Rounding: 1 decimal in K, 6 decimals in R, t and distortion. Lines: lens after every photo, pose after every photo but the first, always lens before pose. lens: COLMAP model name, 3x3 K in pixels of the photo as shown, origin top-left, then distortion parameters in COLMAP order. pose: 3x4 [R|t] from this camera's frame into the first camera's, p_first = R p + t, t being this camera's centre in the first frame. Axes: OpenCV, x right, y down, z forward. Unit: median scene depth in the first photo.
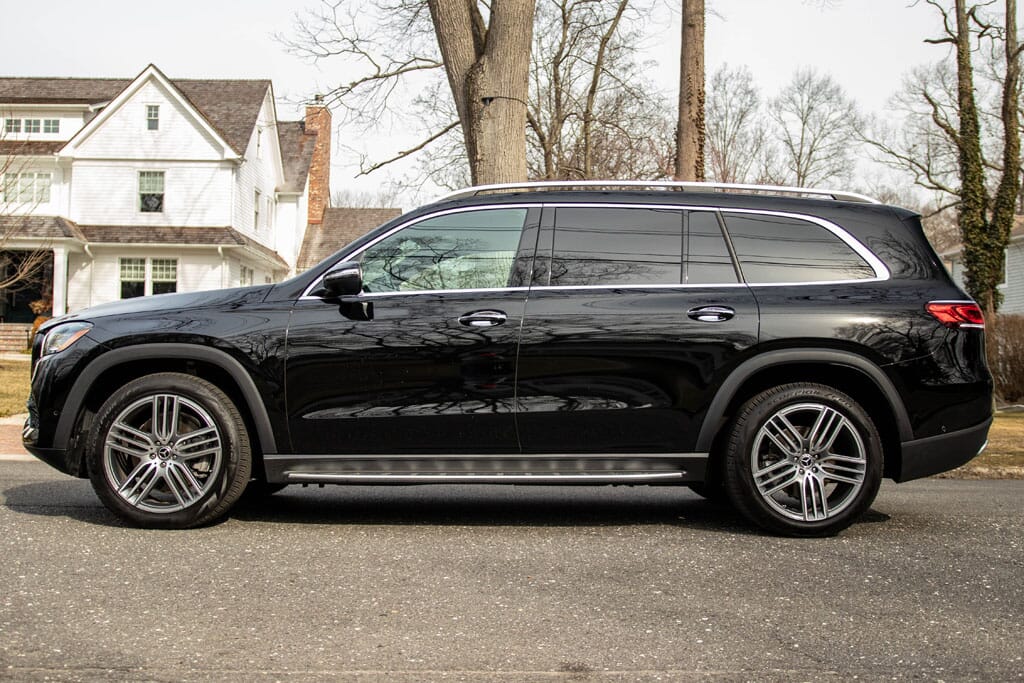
lens RADIAL K [[964.2, 0, 512.0], [0, 964.2, 341.5], [0, 0, 1]] dist [-0.063744, 0.017632]
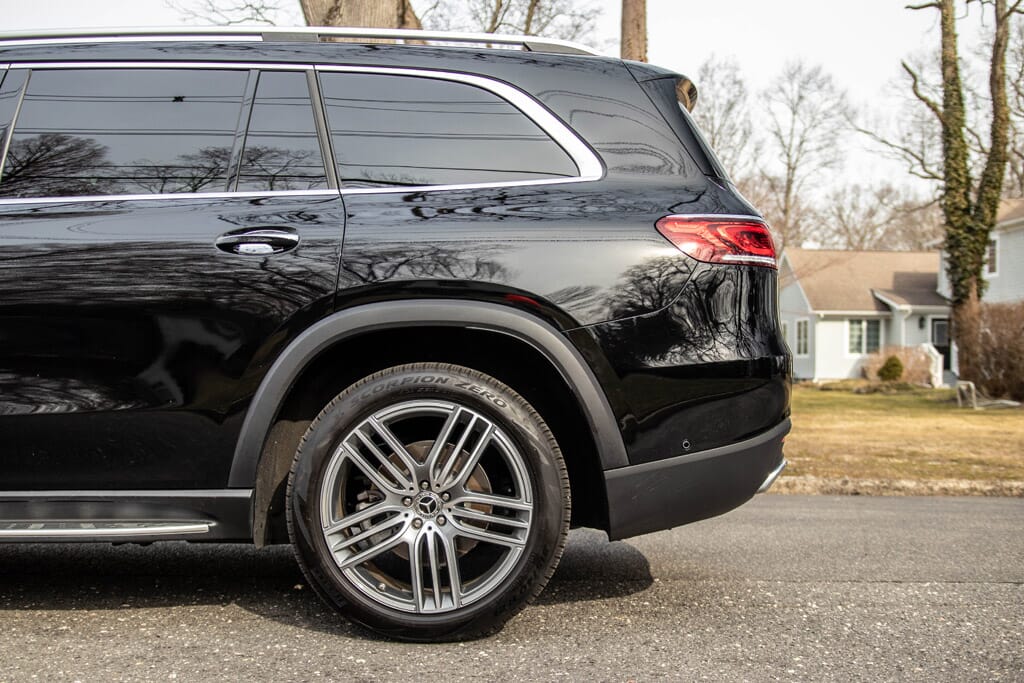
lens RADIAL K [[912.5, 0, 510.9], [0, 912.5, 377.9], [0, 0, 1]] dist [-0.041508, 0.020110]
pose [[0.999459, -0.007376, -0.032058, 0.079835], [0.008581, 0.999255, 0.037620, 0.006946], [0.031756, -0.037874, 0.998778, 0.102234]]
